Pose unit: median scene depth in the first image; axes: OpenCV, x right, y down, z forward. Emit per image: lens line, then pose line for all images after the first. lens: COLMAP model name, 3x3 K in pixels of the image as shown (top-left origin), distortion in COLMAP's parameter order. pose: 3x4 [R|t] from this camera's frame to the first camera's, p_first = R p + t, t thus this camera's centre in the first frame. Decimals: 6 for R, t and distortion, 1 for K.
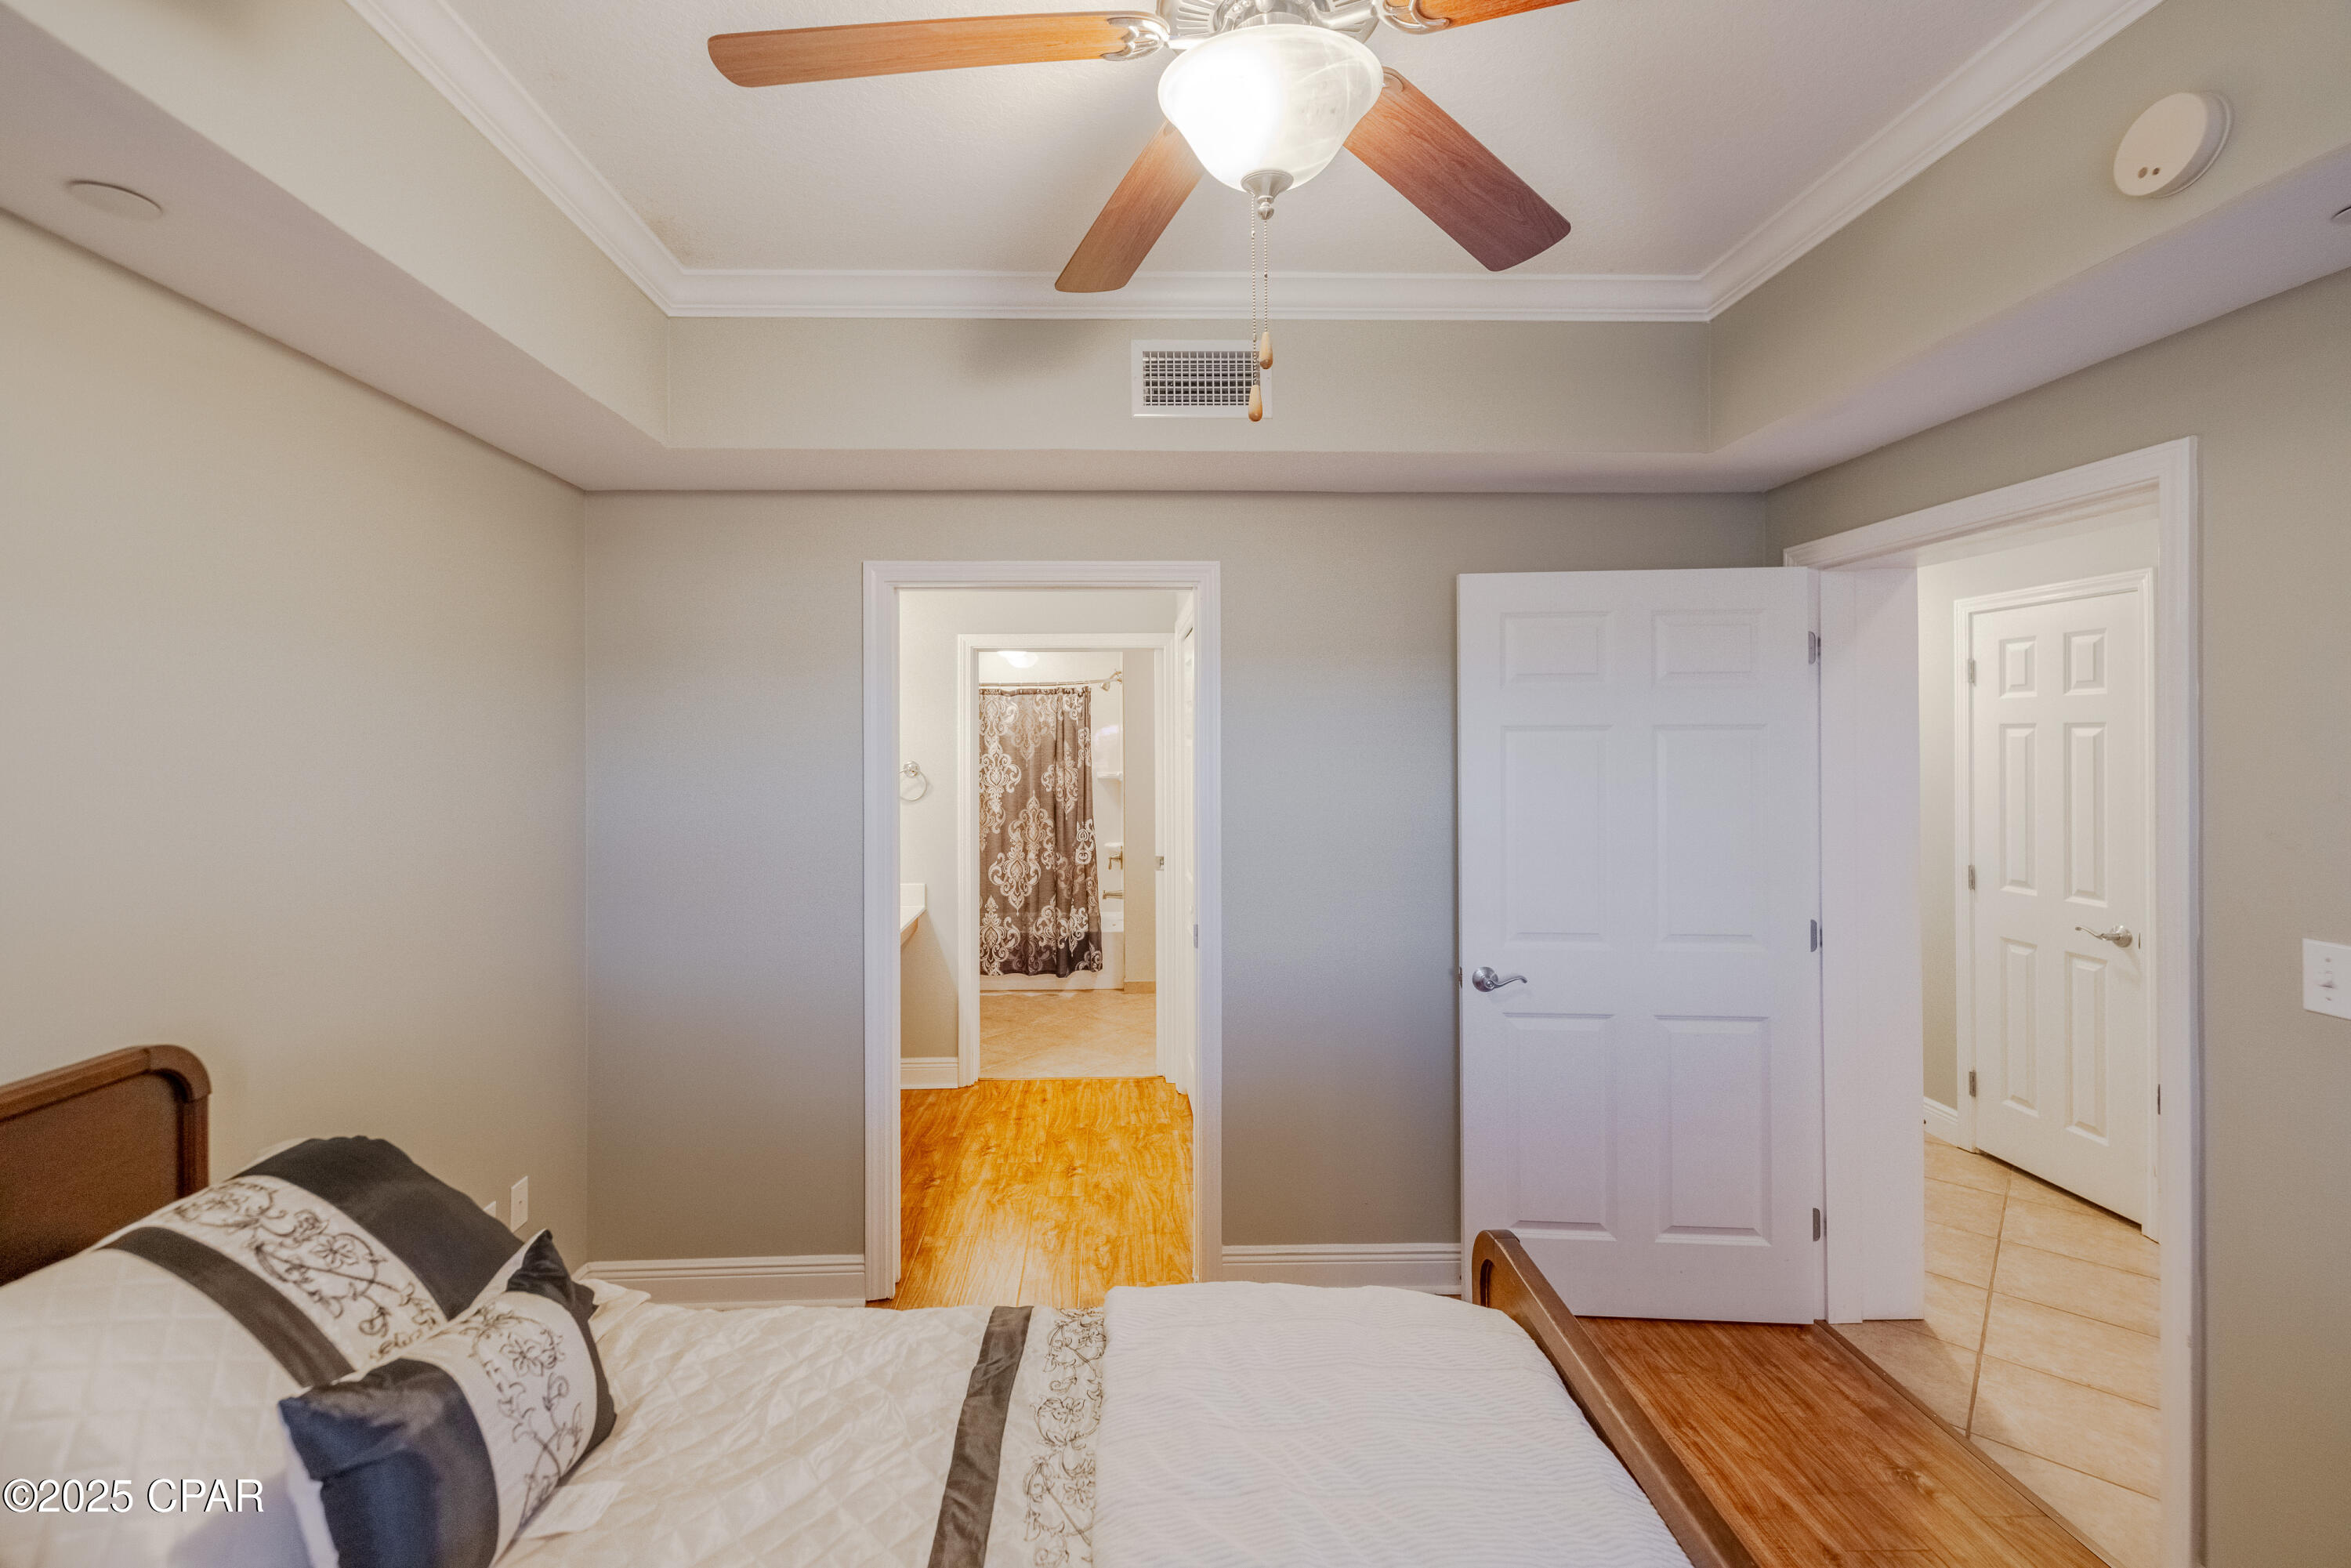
lens RADIAL K [[1004.1, 0, 1157.4], [0, 1004.1, 778.8], [0, 0, 1]] dist [0.001011, -0.000294]
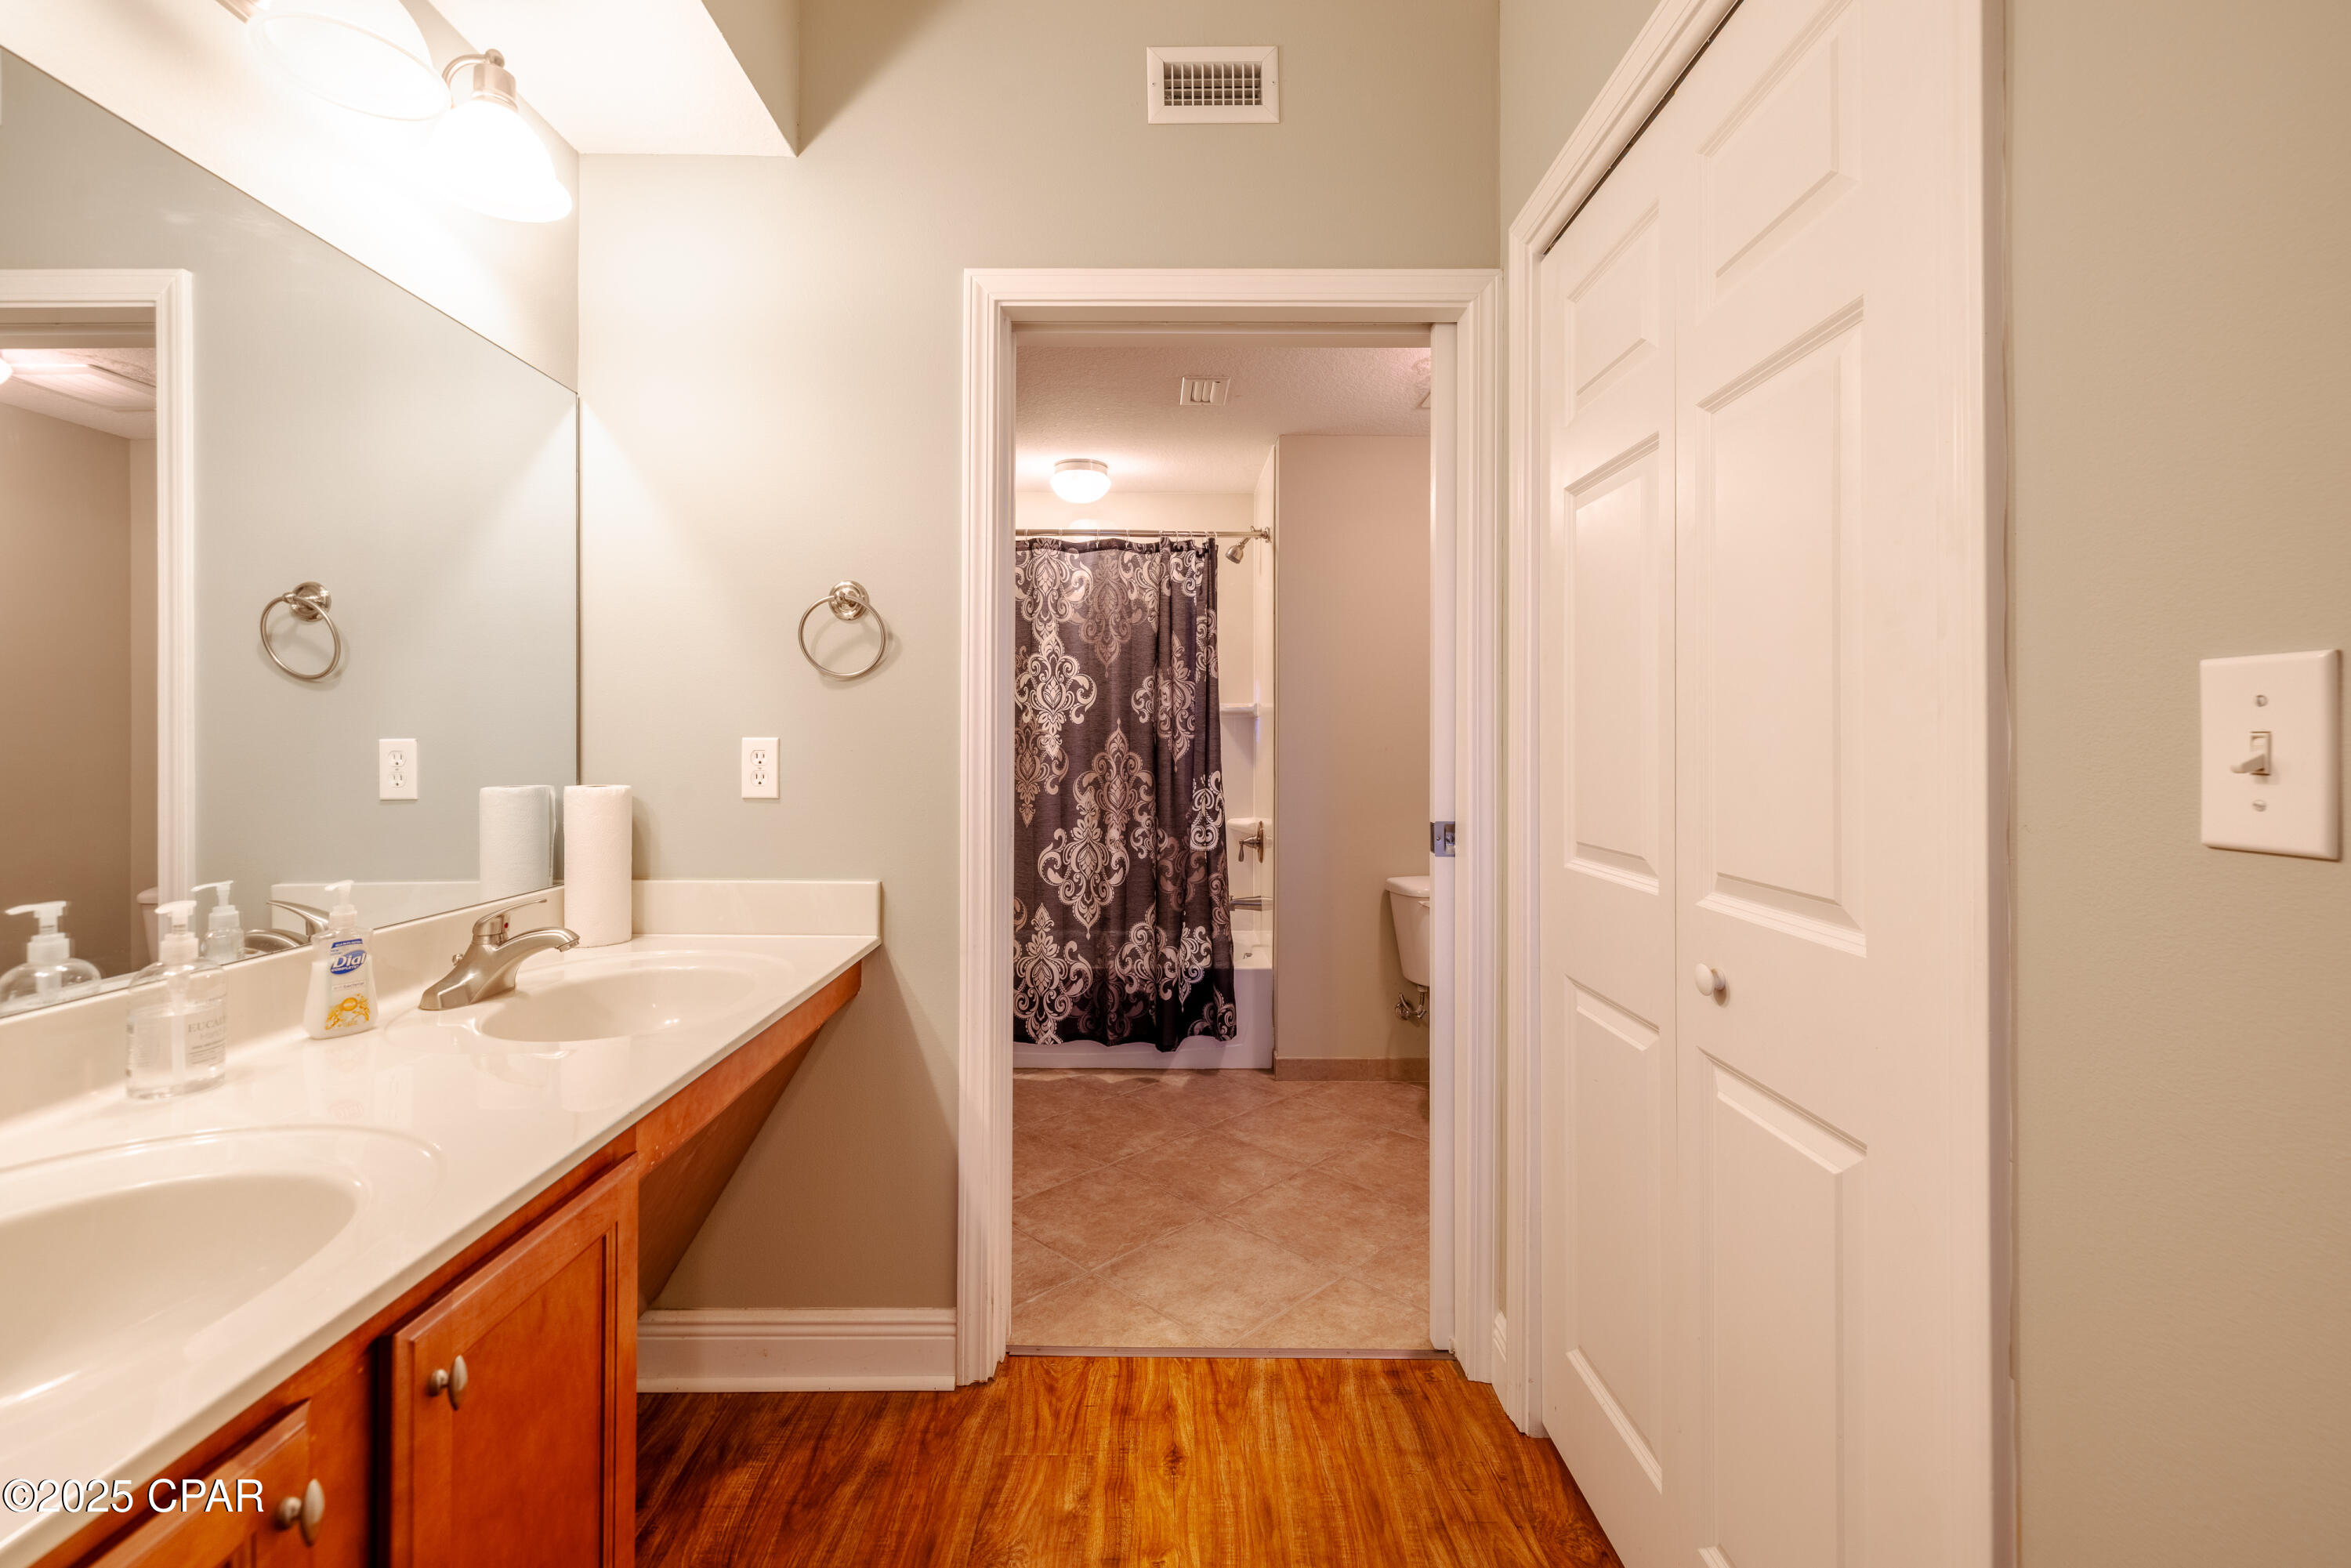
lens RADIAL K [[1004.1, 0, 1180.3], [0, 1004.1, 786.7], [0, 0, 1]] dist [0.001011, -0.000294]
pose [[0.999486, 0.009103, -0.030736, -0.070216], [-0.008886, 0.999935, 0.007174, 0.045199], [0.030800, -0.006897, 0.999502, 0.432519]]
